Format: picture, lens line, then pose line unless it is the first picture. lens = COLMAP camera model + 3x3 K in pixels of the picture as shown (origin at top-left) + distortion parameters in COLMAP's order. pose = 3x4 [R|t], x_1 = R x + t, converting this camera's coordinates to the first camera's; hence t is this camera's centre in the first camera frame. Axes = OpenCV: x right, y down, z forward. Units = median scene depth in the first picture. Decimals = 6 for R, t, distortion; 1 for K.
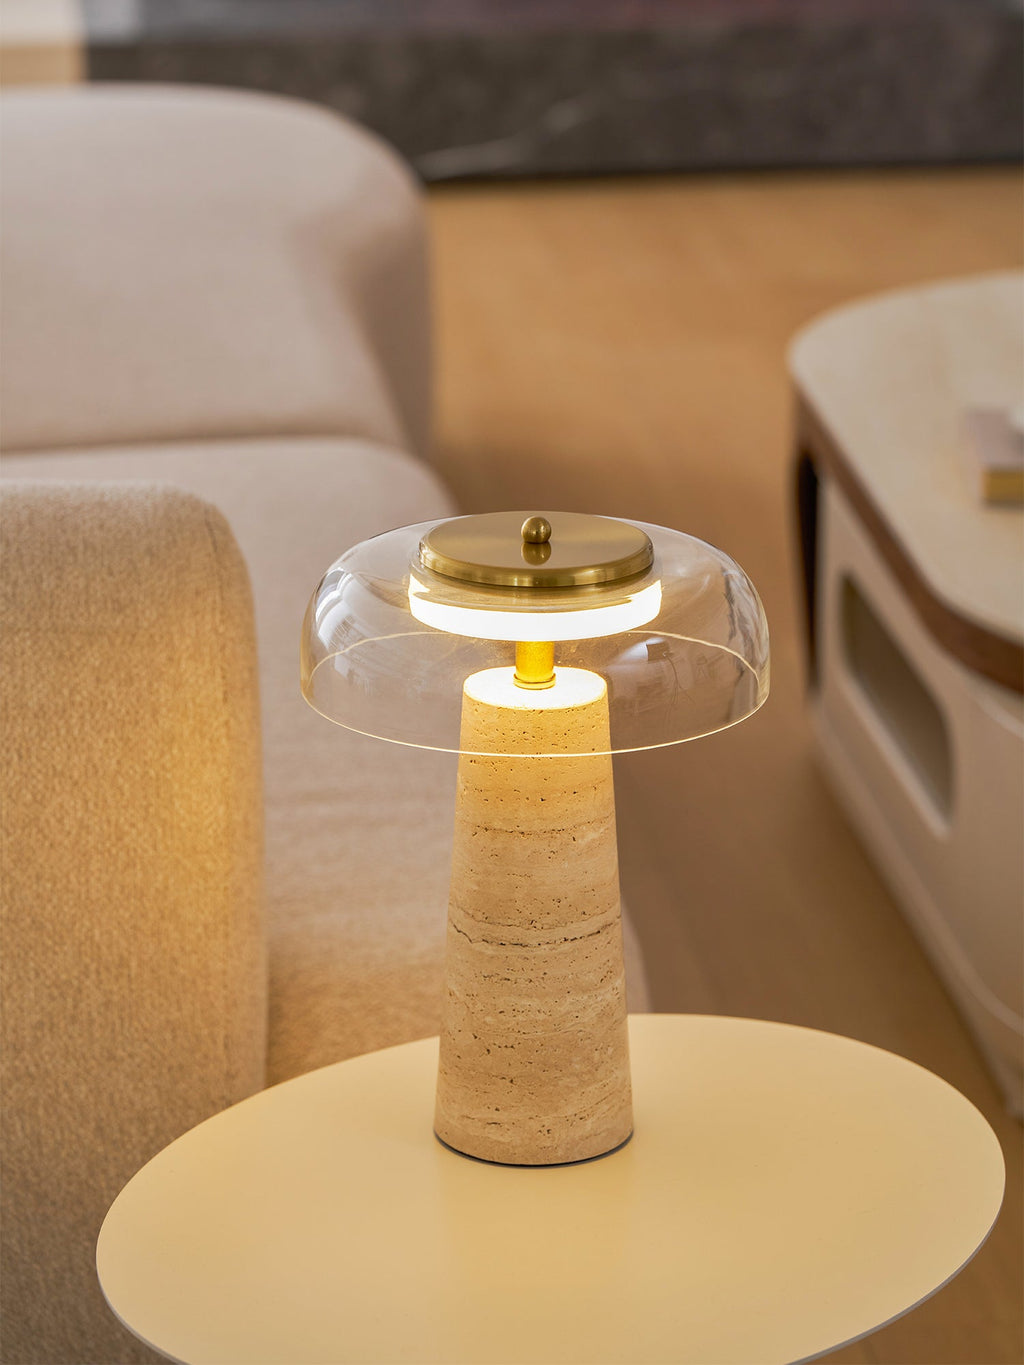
lens RADIAL K [[4456.8, 0, 516.1], [0, 4456.8, 564.4], [0, 0, 1]] dist [0.017707, 1.377501]
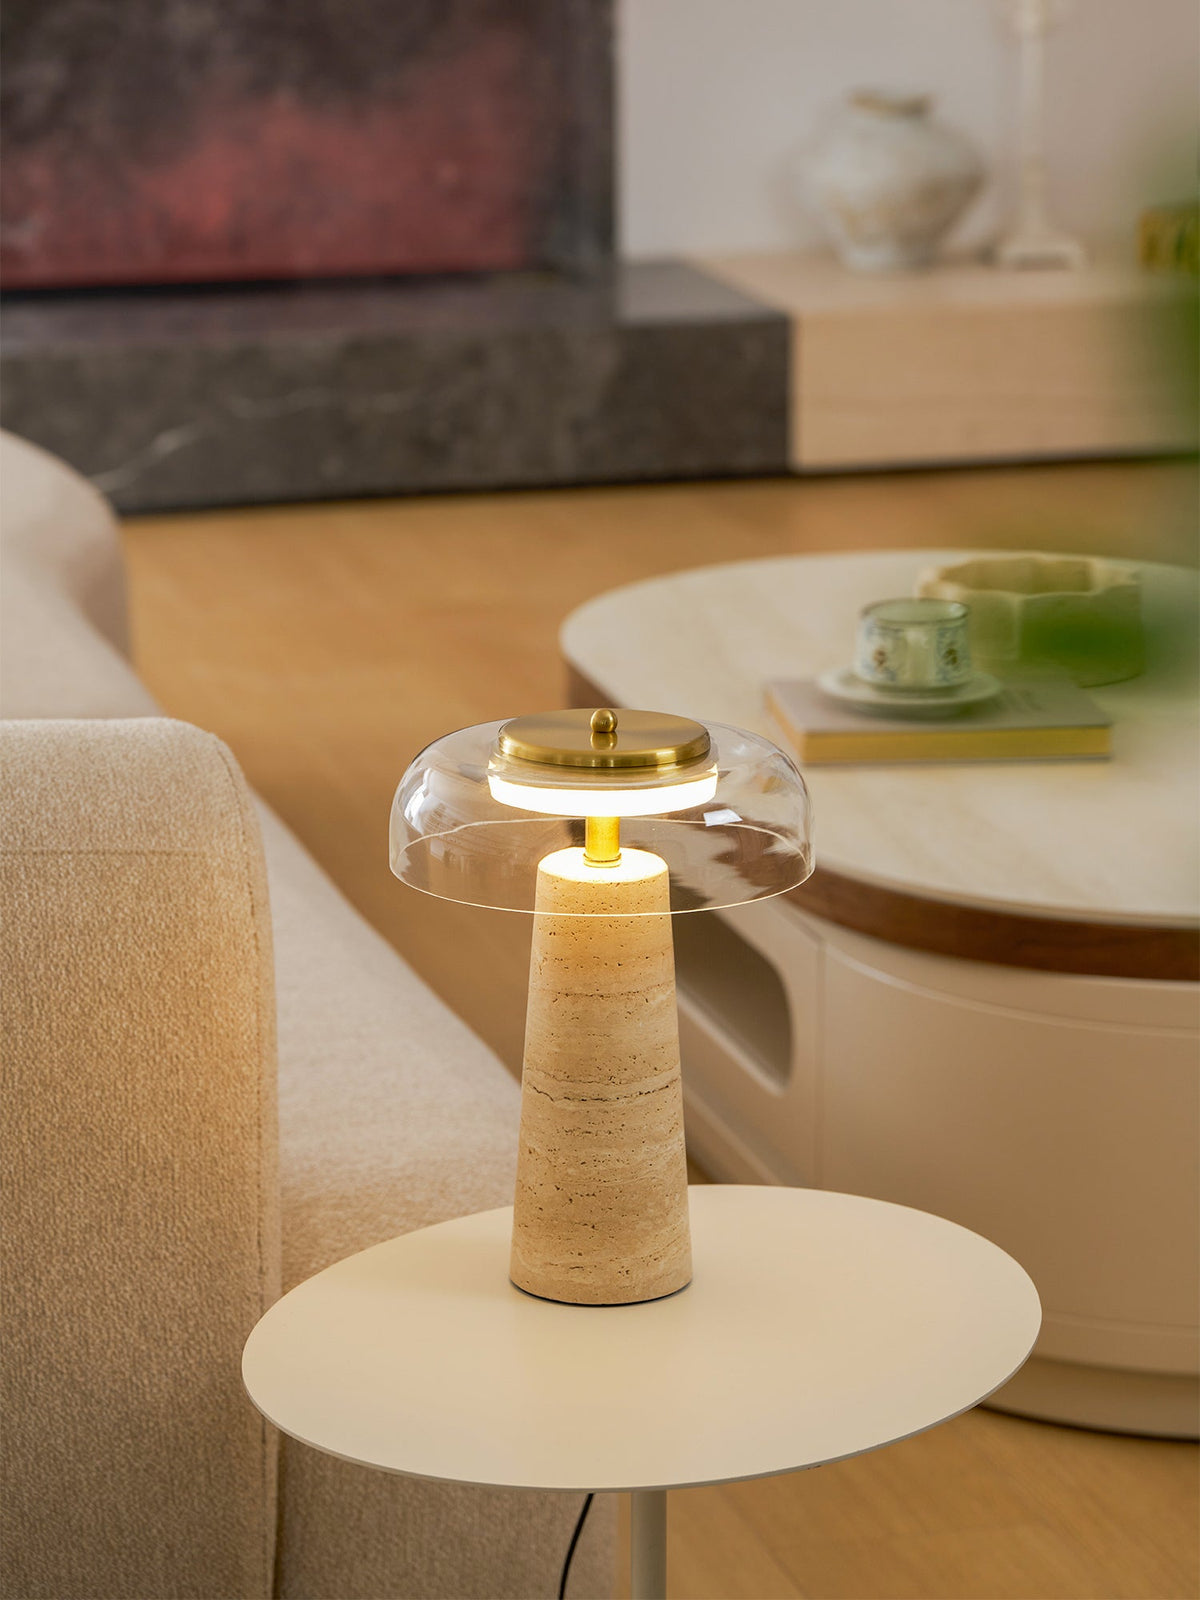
lens RADIAL K [[5224.1, 0, 604.8], [0, 5224.1, 661.5], [0, 0, 1]] dist [0.017707, 1.377501]
pose [[0.988613, -0.028881, 0.147680, -0.165969], [0.038866, 0.997116, -0.065179, 0.055309], [-0.145372, 0.070177, 0.986885, -0.250074]]
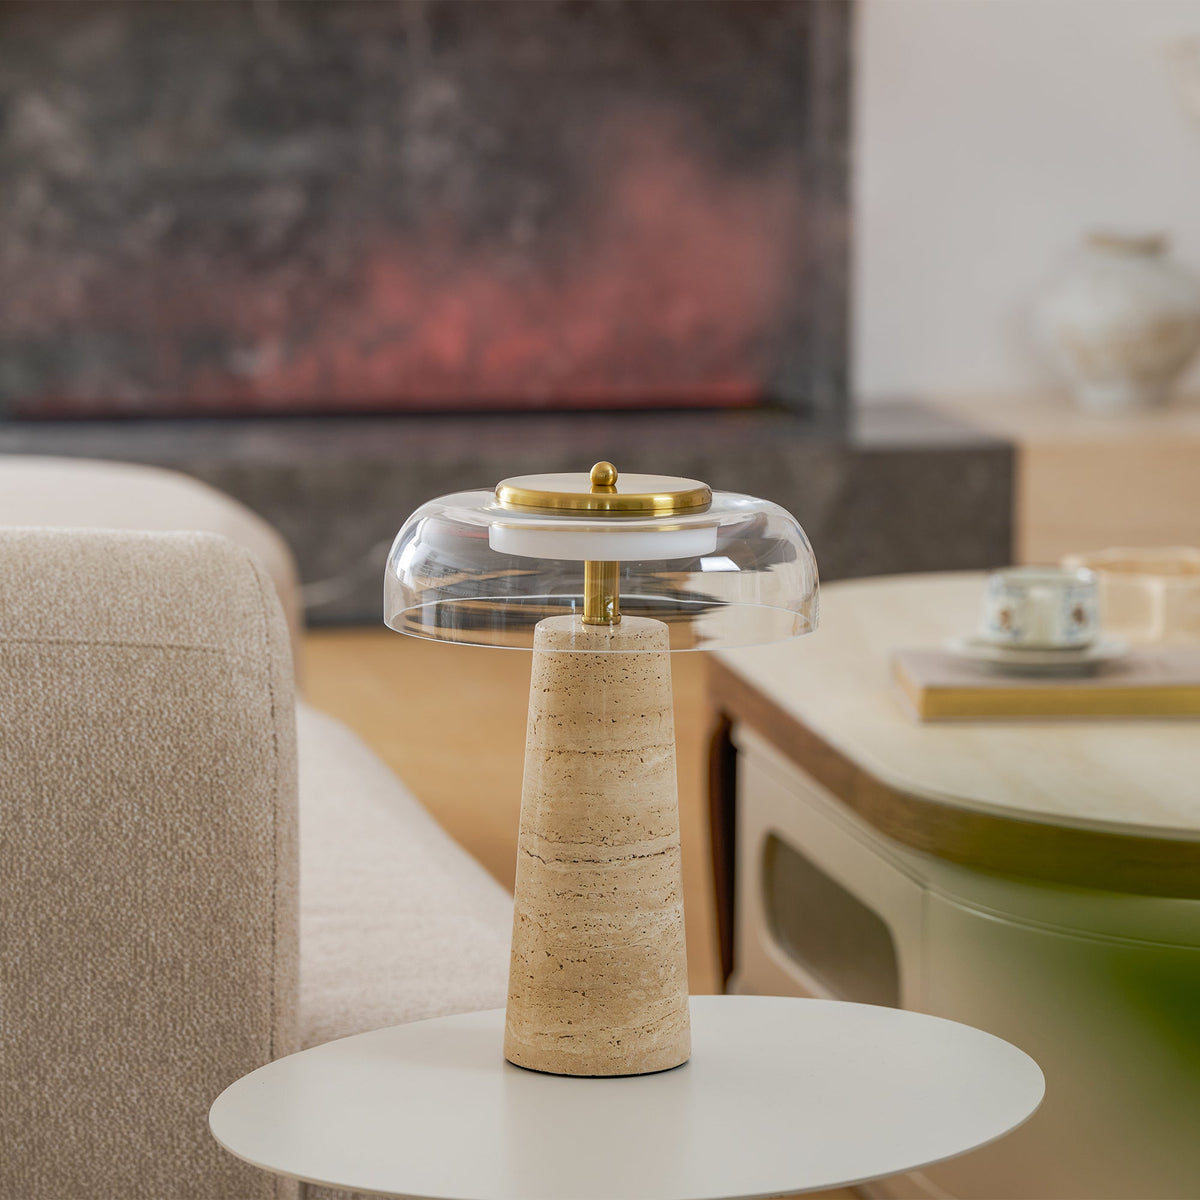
lens RADIAL K [[5212.2, 0, 600.0], [0, 5212.2, 600.0], [0, 0, 1]] dist [0.024352, 0.429114]
pose [[0.996793, -0.001881, 0.080005, -0.087195], [0.013594, 0.989175, -0.146111, 0.184917], [-0.078864, 0.146730, 0.986028, -0.218319]]
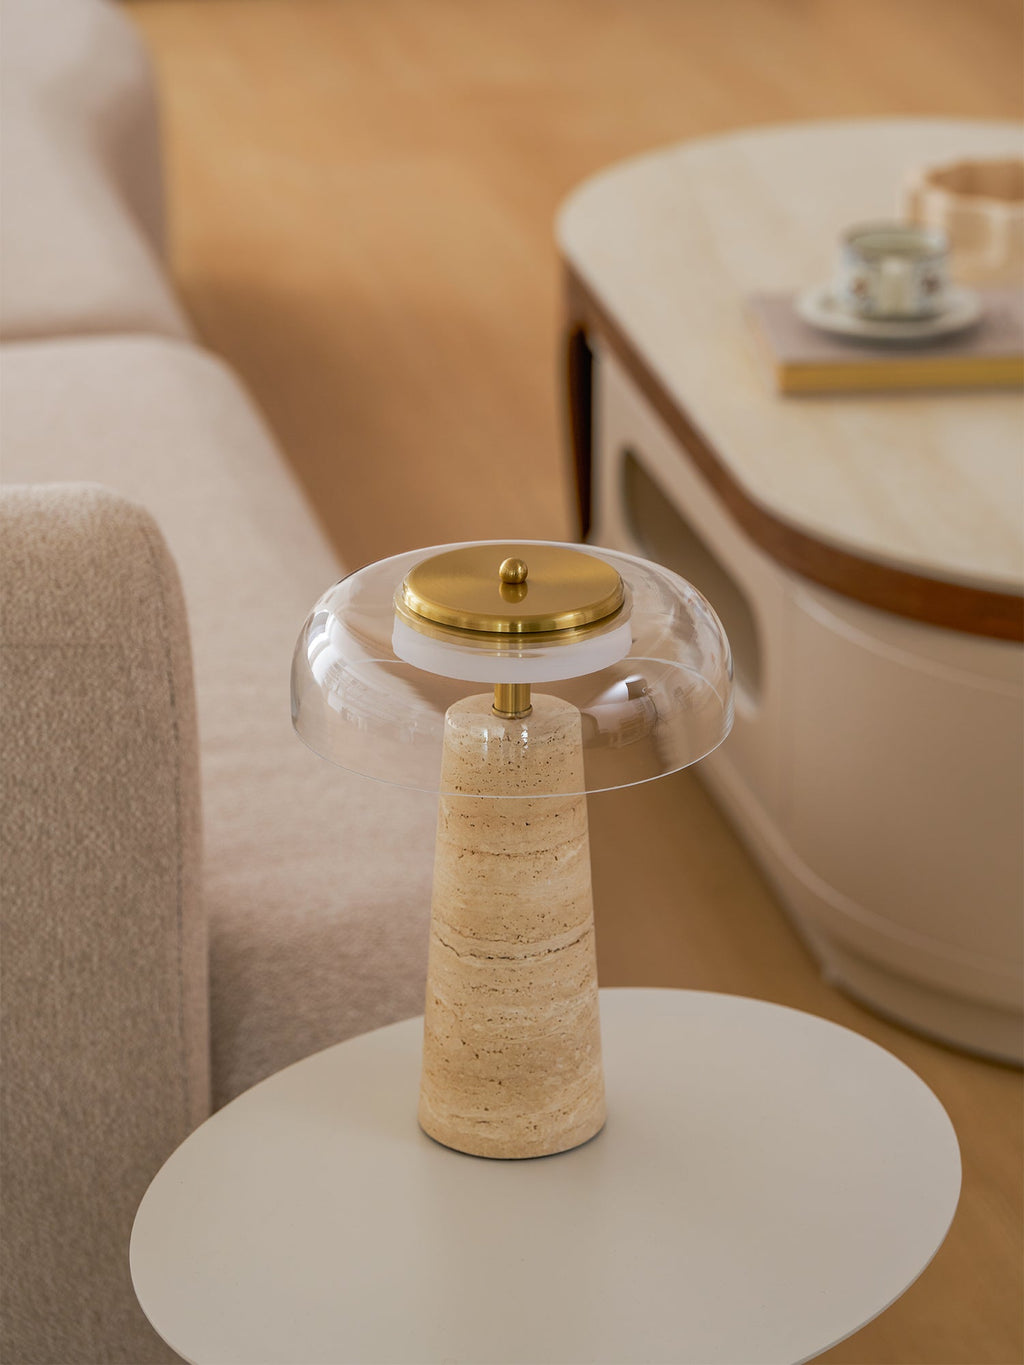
lens RADIAL K [[4456.8, 0, 516.1], [0, 4456.8, 564.4], [0, 0, 1]] dist [0.017707, 1.377501]
pose [[0.994134, -0.037455, 0.101468, -0.090682], [0.029688, 0.996589, 0.077003, -0.080427], [-0.104006, -0.073539, 0.991854, -0.041017]]
